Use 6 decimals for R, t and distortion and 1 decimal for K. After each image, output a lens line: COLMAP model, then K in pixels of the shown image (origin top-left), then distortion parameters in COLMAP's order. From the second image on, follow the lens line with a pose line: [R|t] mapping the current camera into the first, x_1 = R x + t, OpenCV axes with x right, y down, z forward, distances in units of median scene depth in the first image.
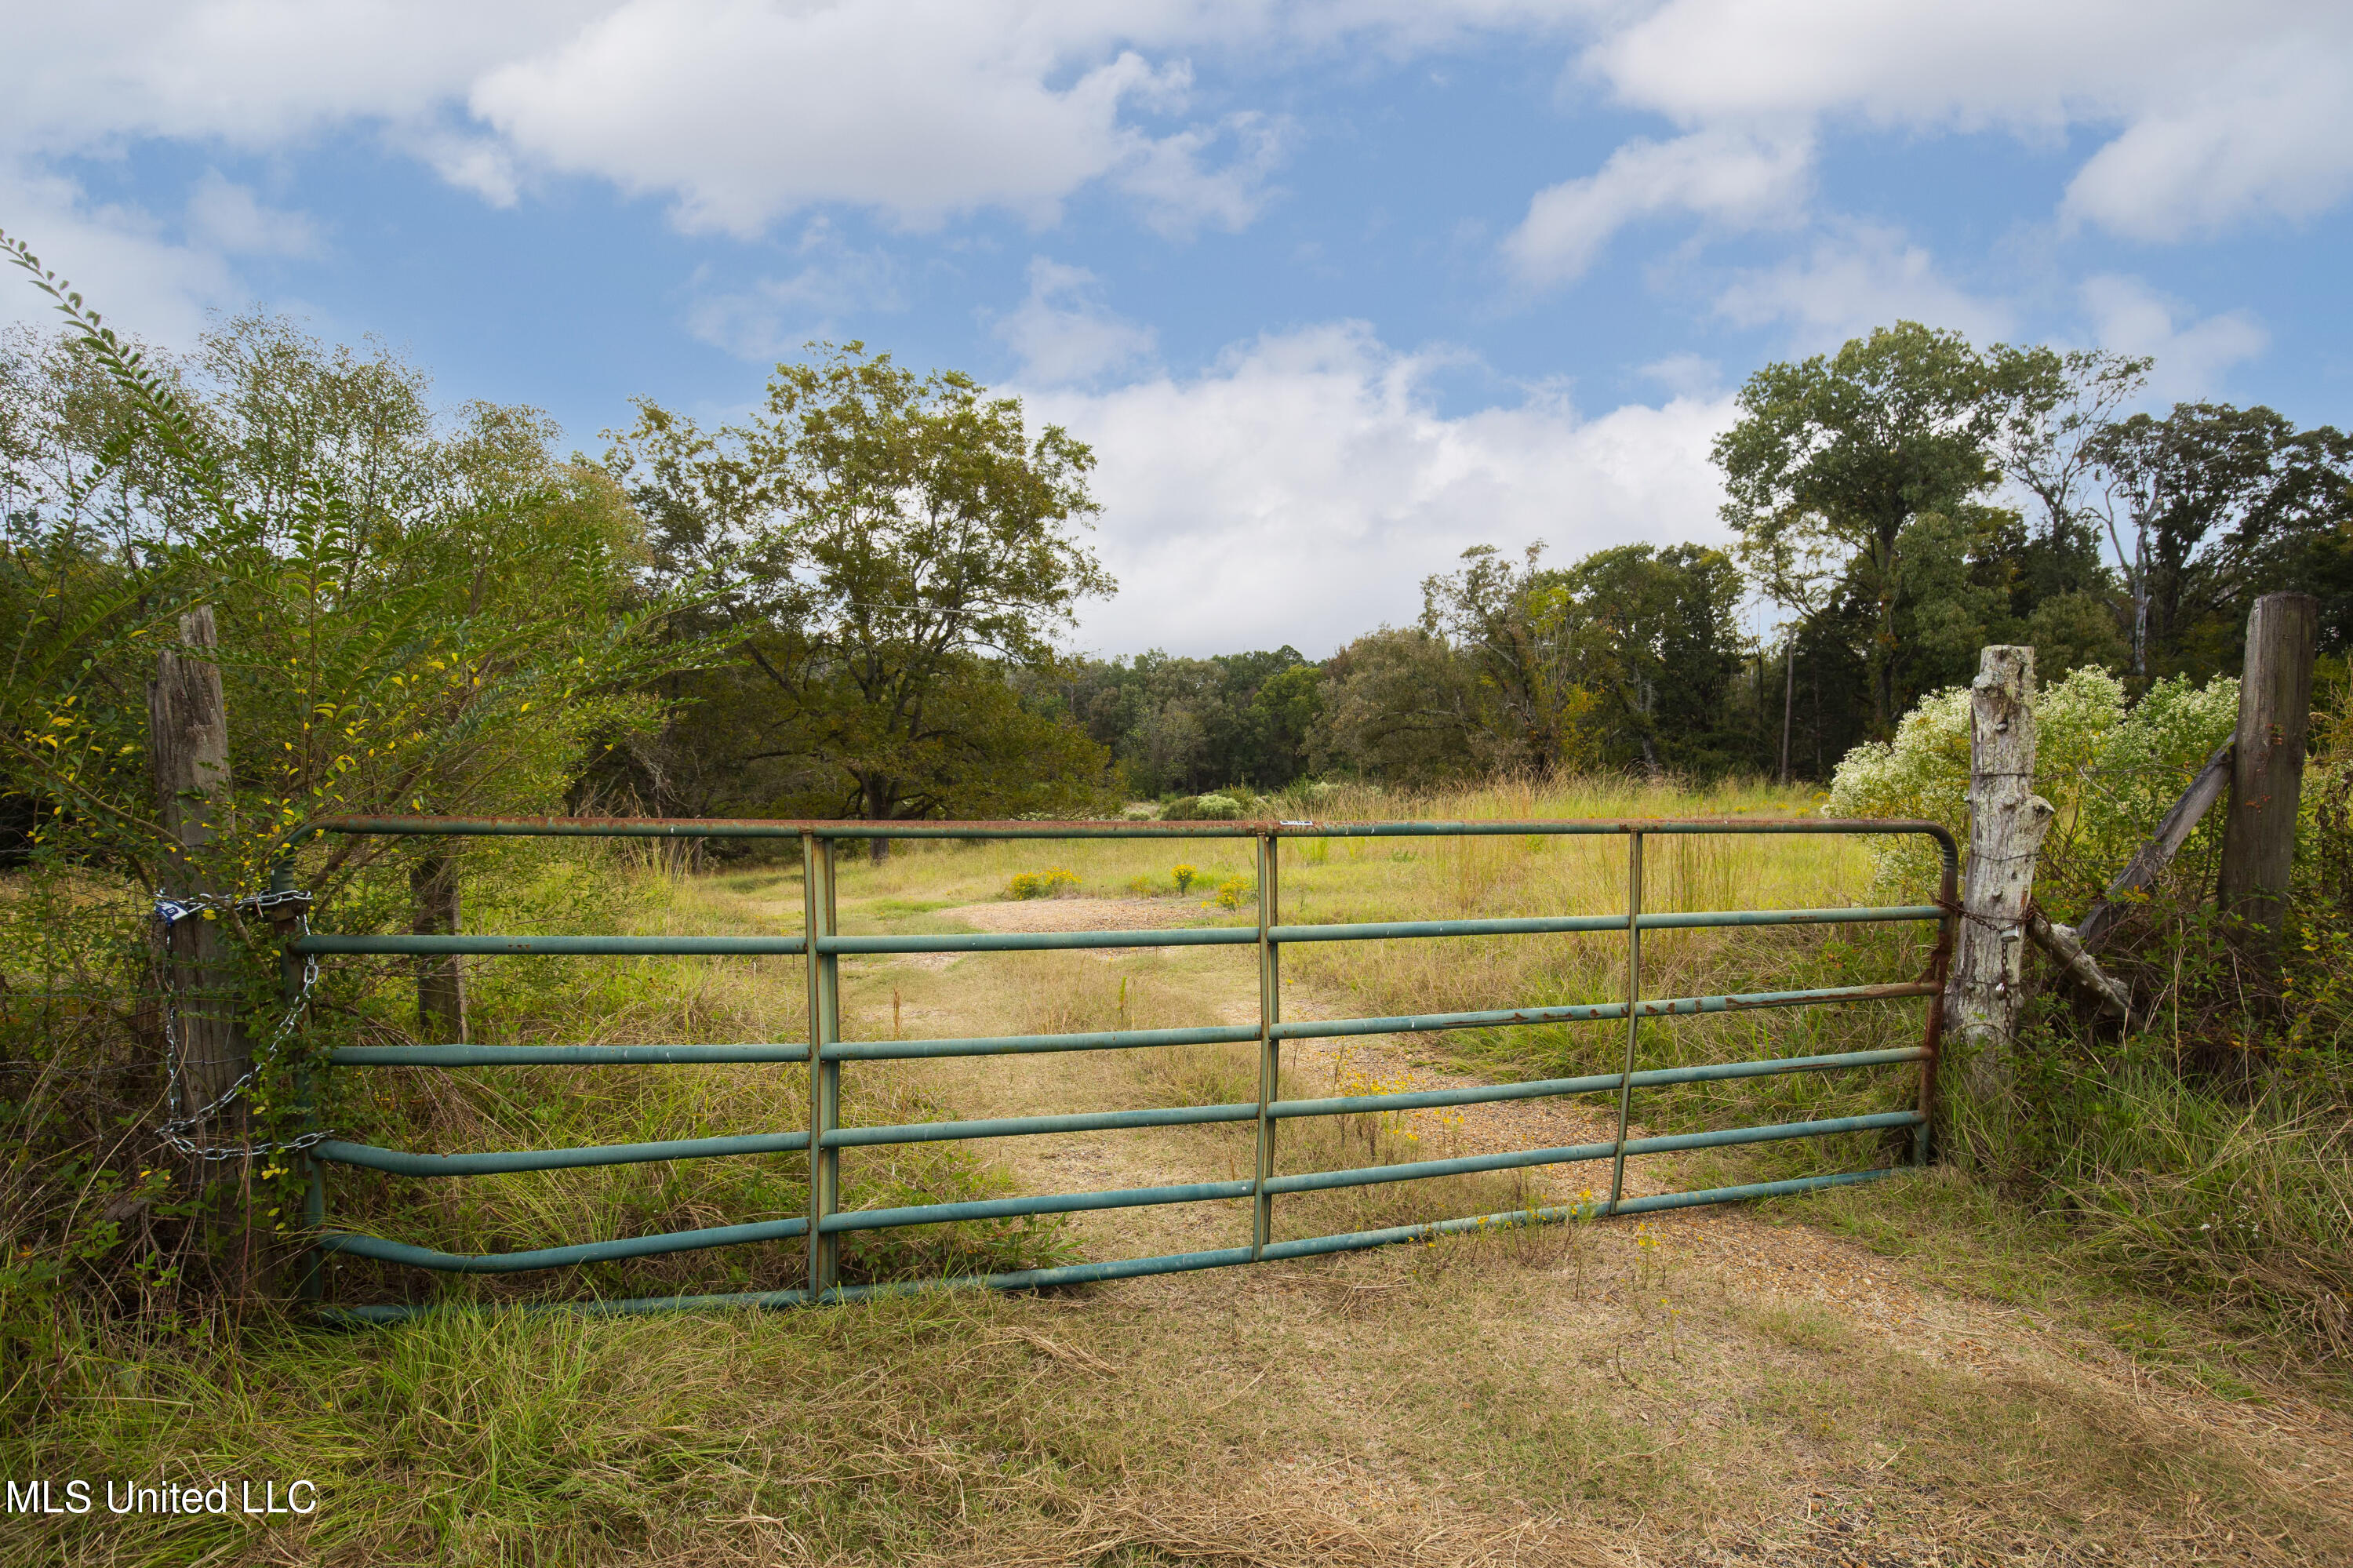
lens RADIAL K [[1083.1, 0, 1176.5], [0, 1083.1, 784.0], [0, 0, 1]] dist [-0.035035, 0.010456]
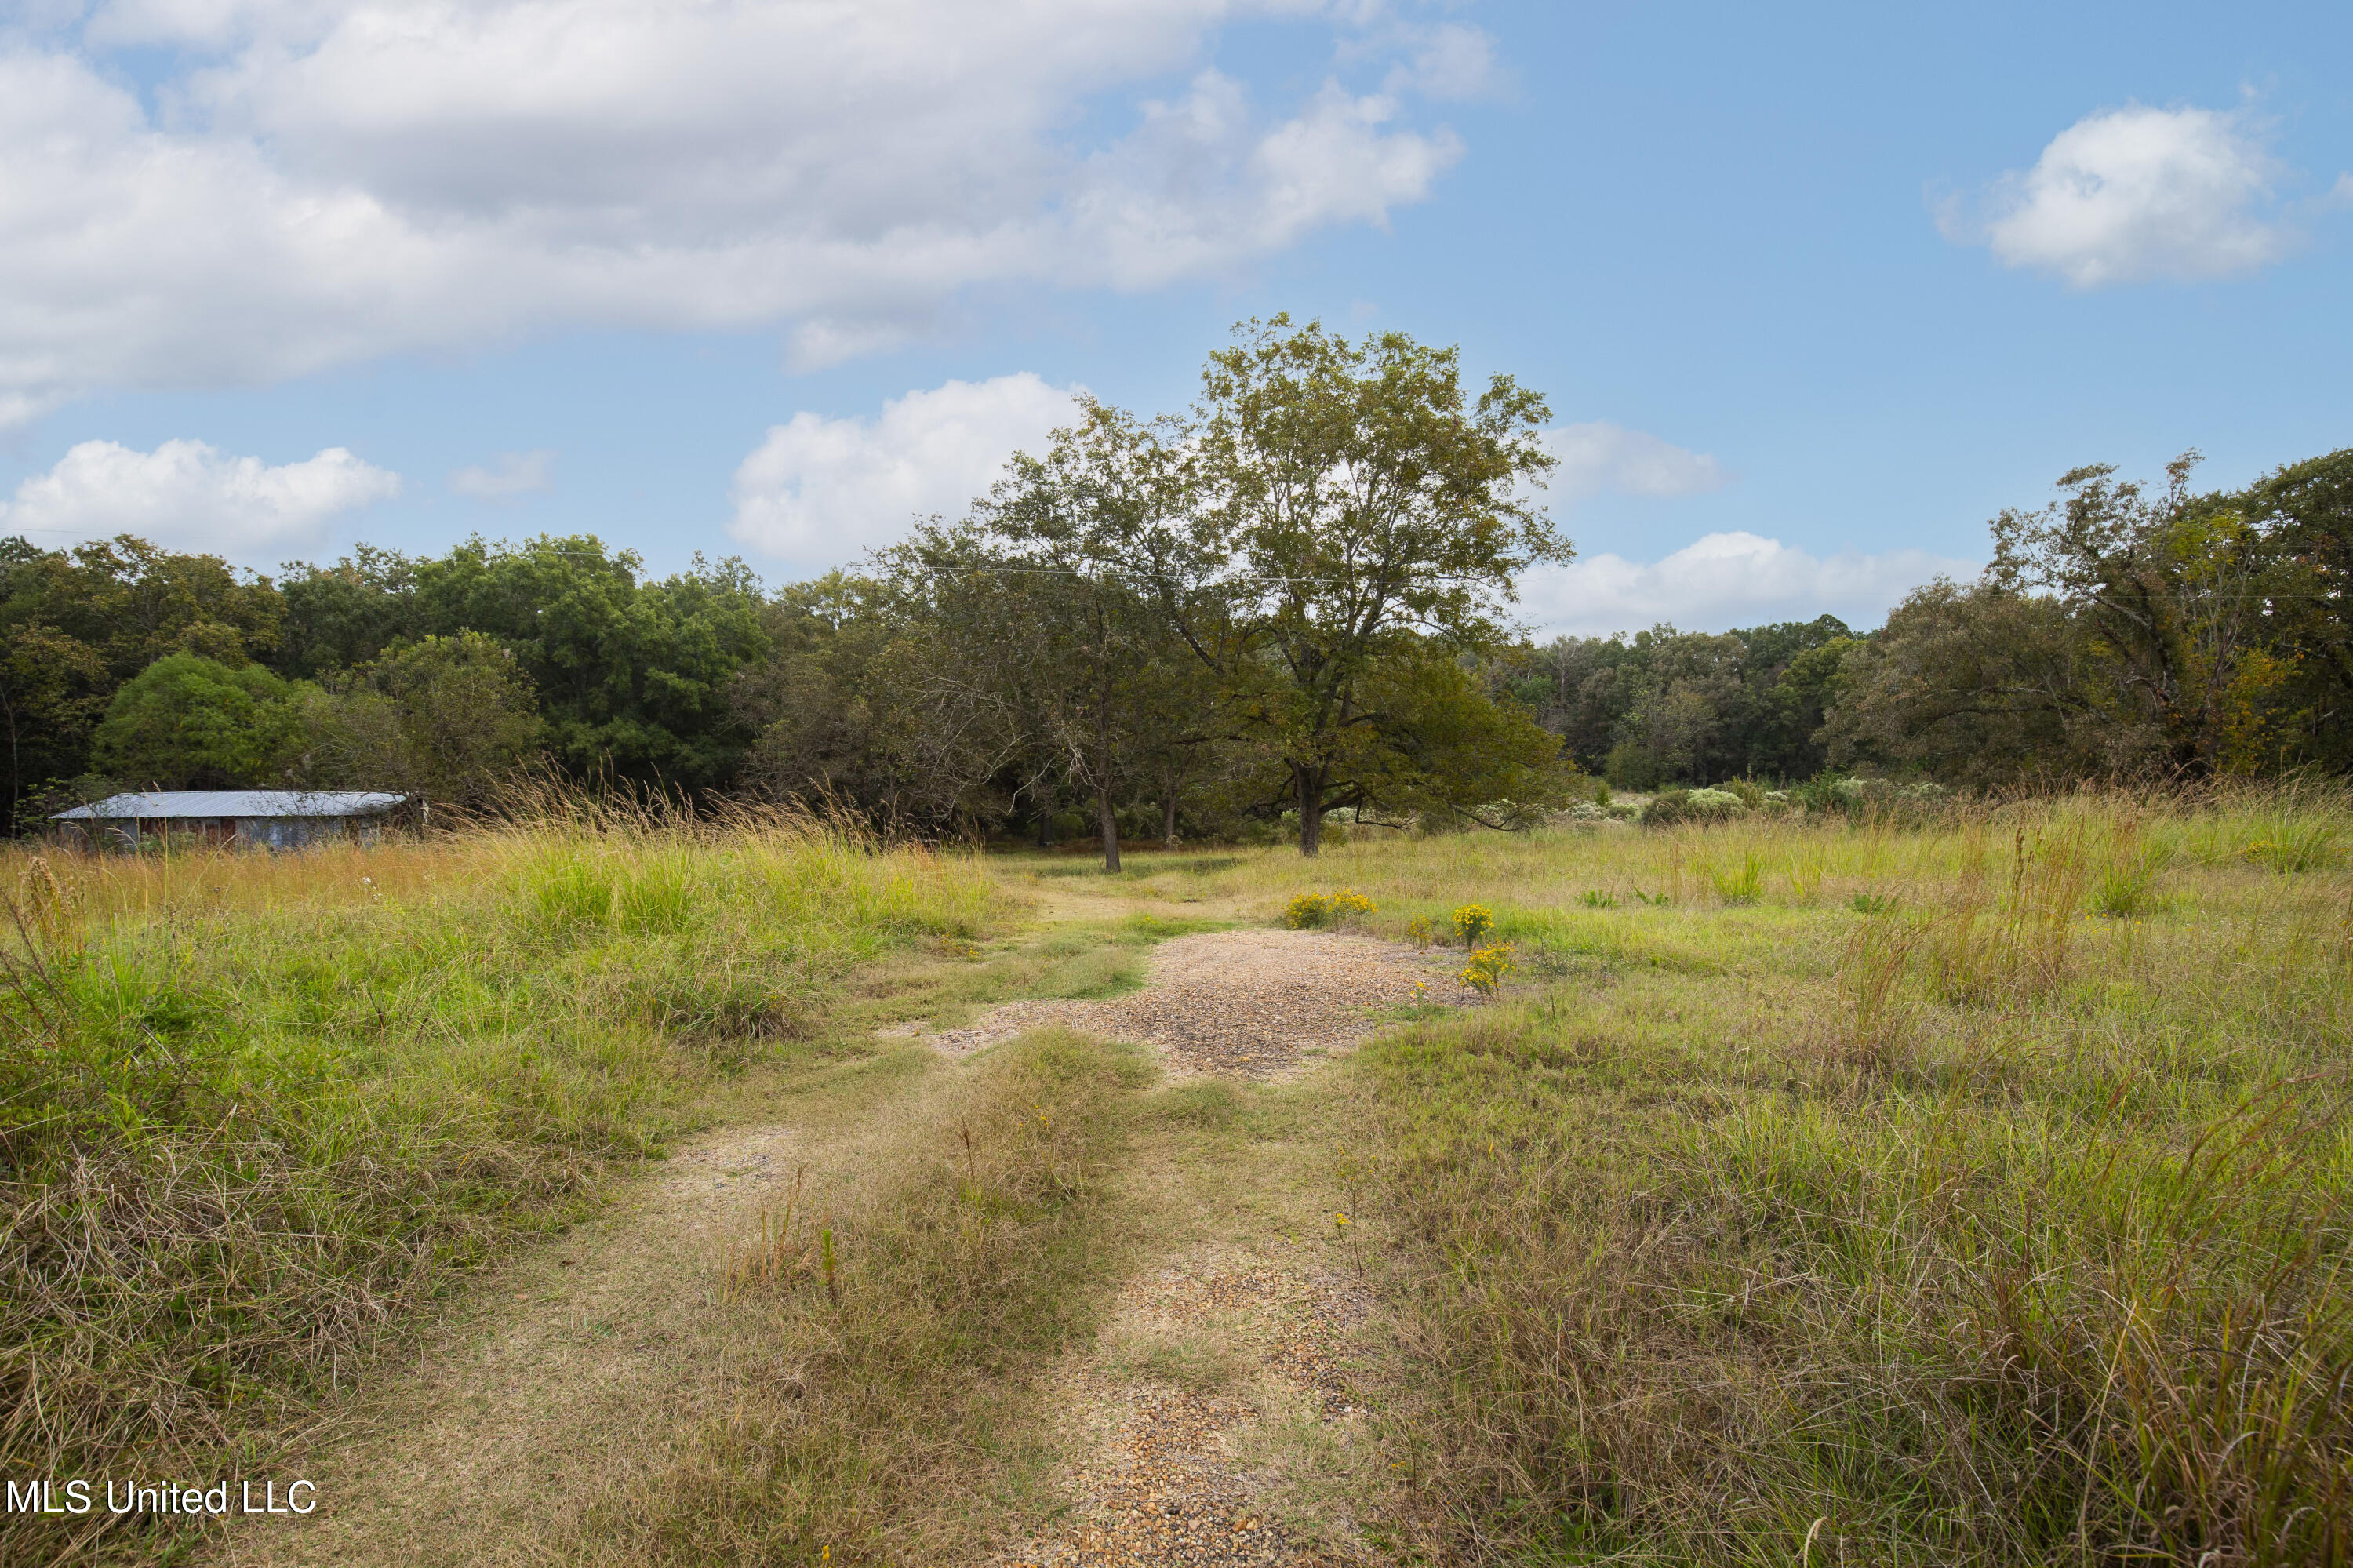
lens RADIAL K [[1083.1, 0, 1176.5], [0, 1083.1, 784.0], [0, 0, 1]] dist [-0.035035, 0.010456]
pose [[0.902251, 0.023248, -0.430583, 0.035508], [-0.017032, 0.999688, 0.018284, -0.003389], [0.430874, -0.009163, 0.902366, 0.068534]]
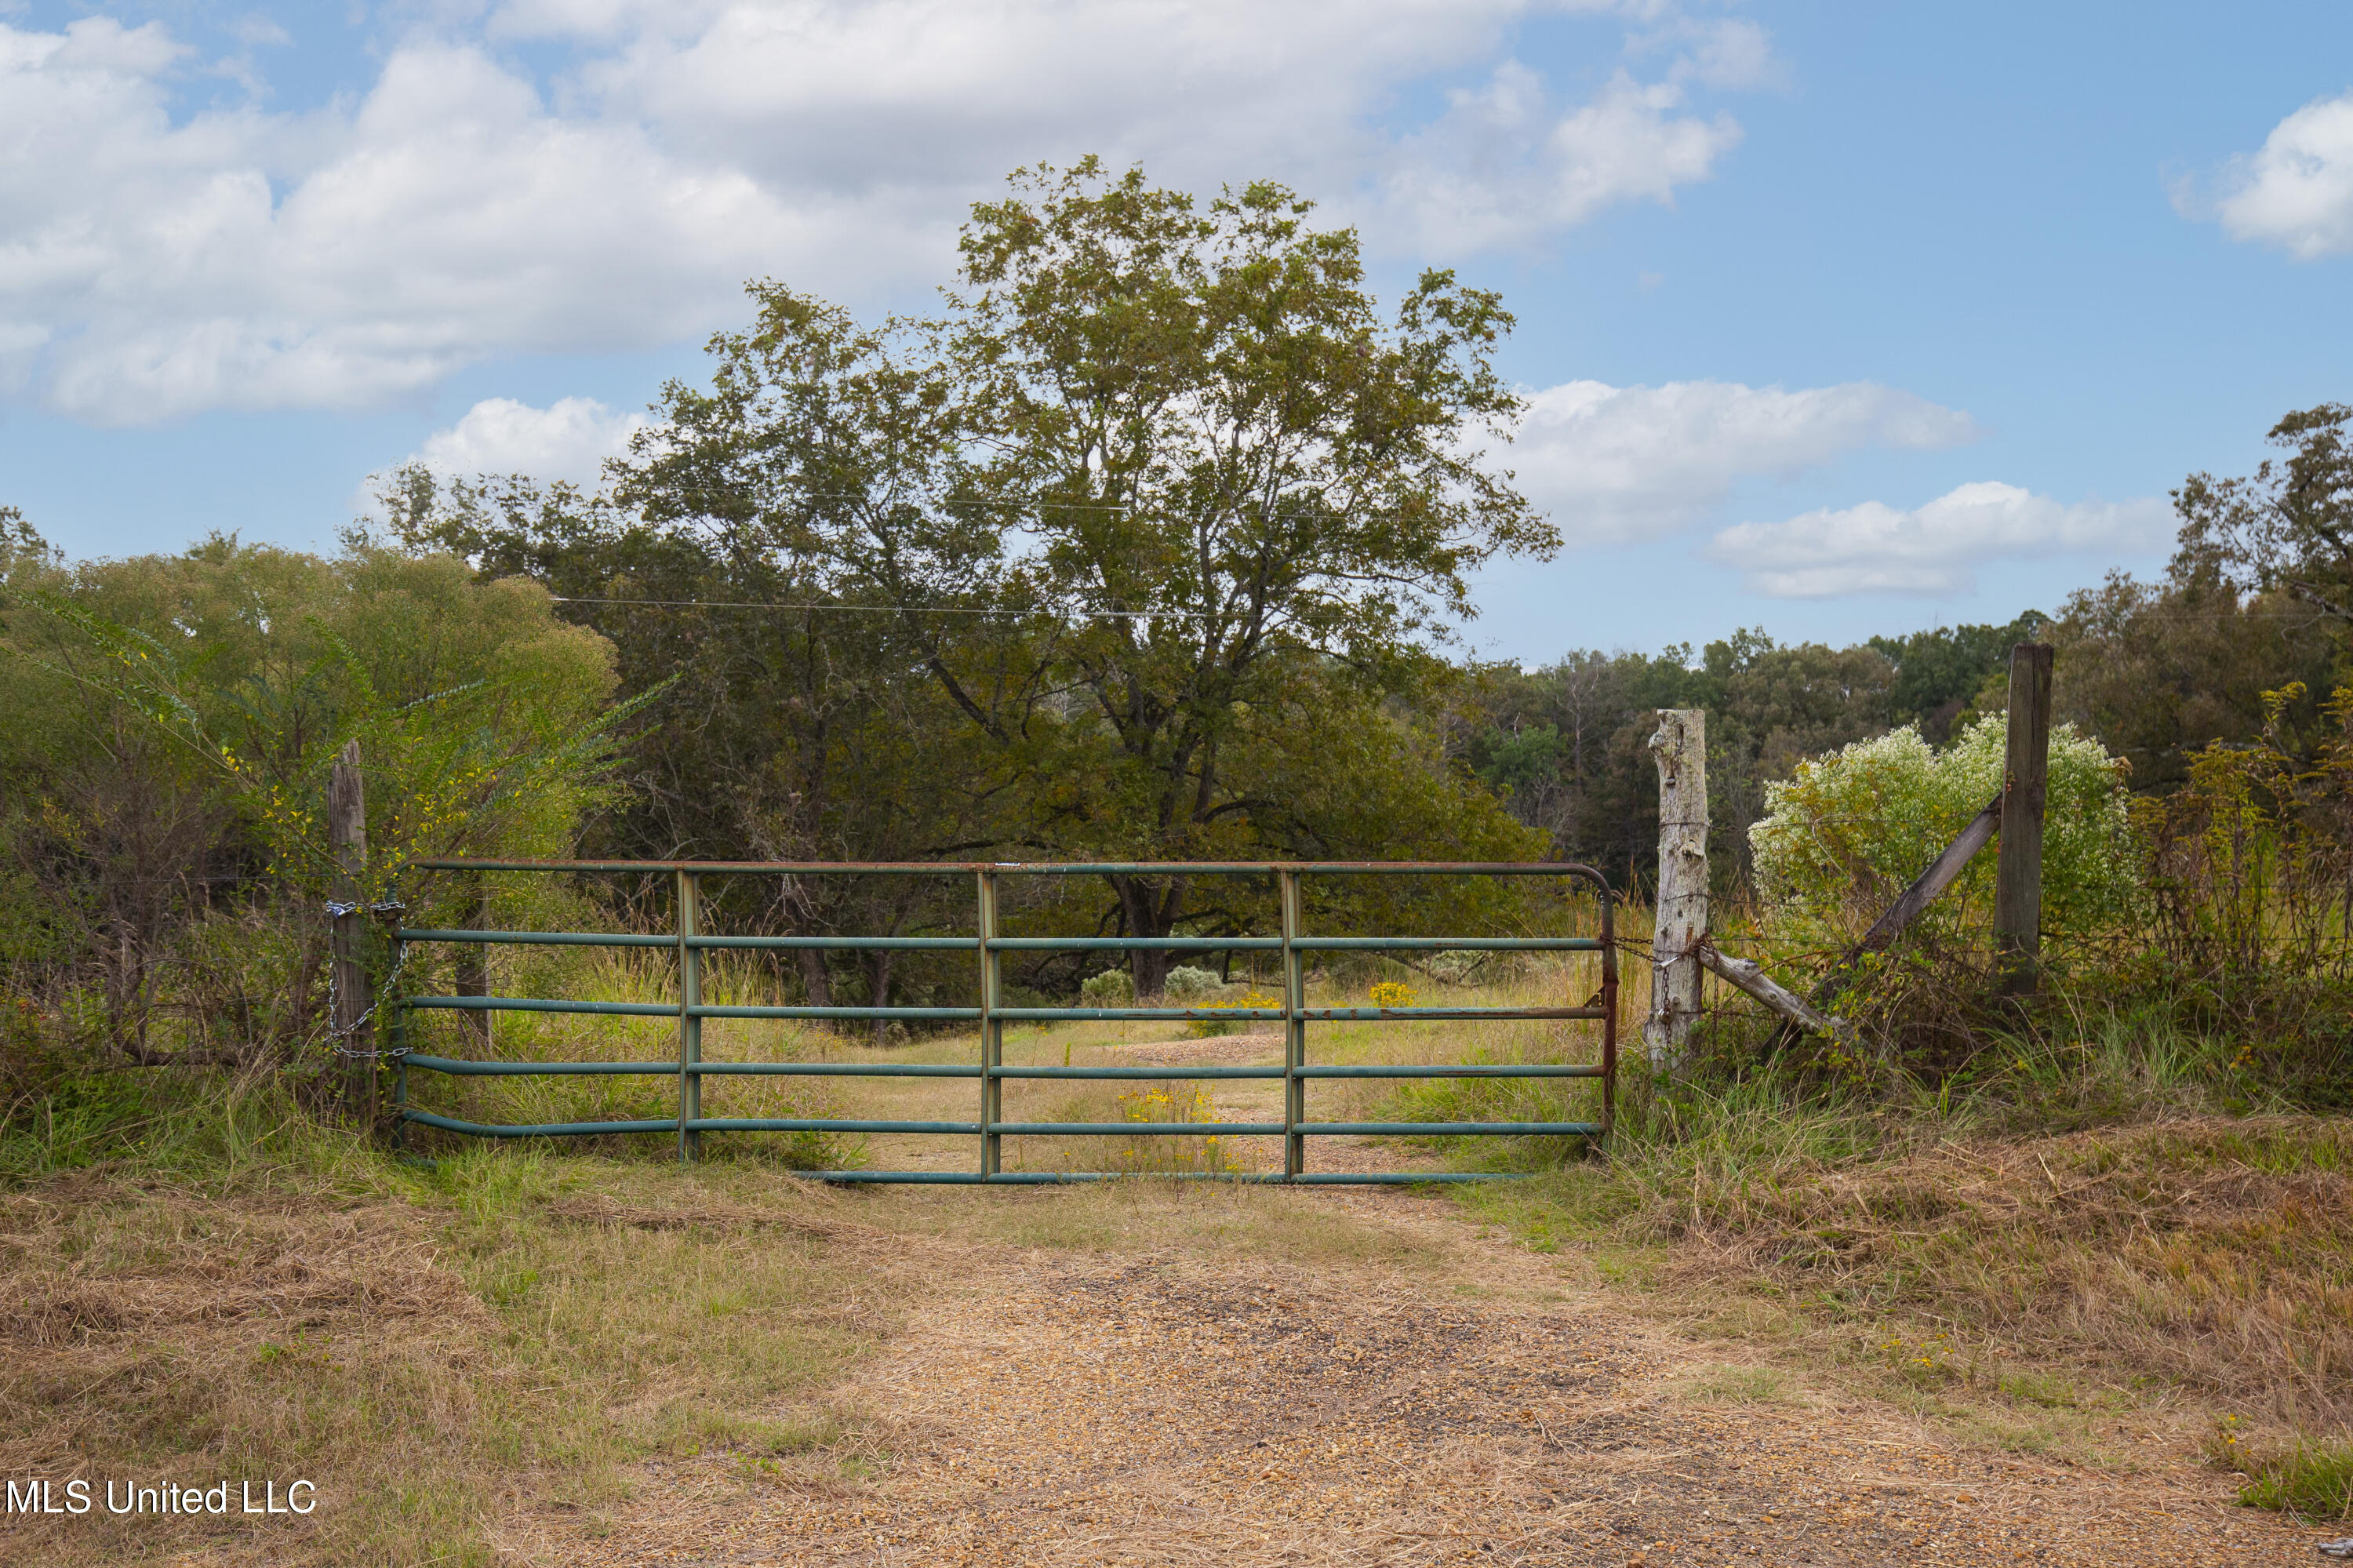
lens RADIAL K [[2124.8, 0, 1162.5], [0, 2124.8, 794.7], [0, 0, 1]] dist [0.069338, -0.002420]
pose [[0.956079, -0.019675, -0.292448, 0.070286], [0.004571, 0.998624, -0.052241, 0.005777], [0.293073, 0.048610, 0.954853, -0.100286]]
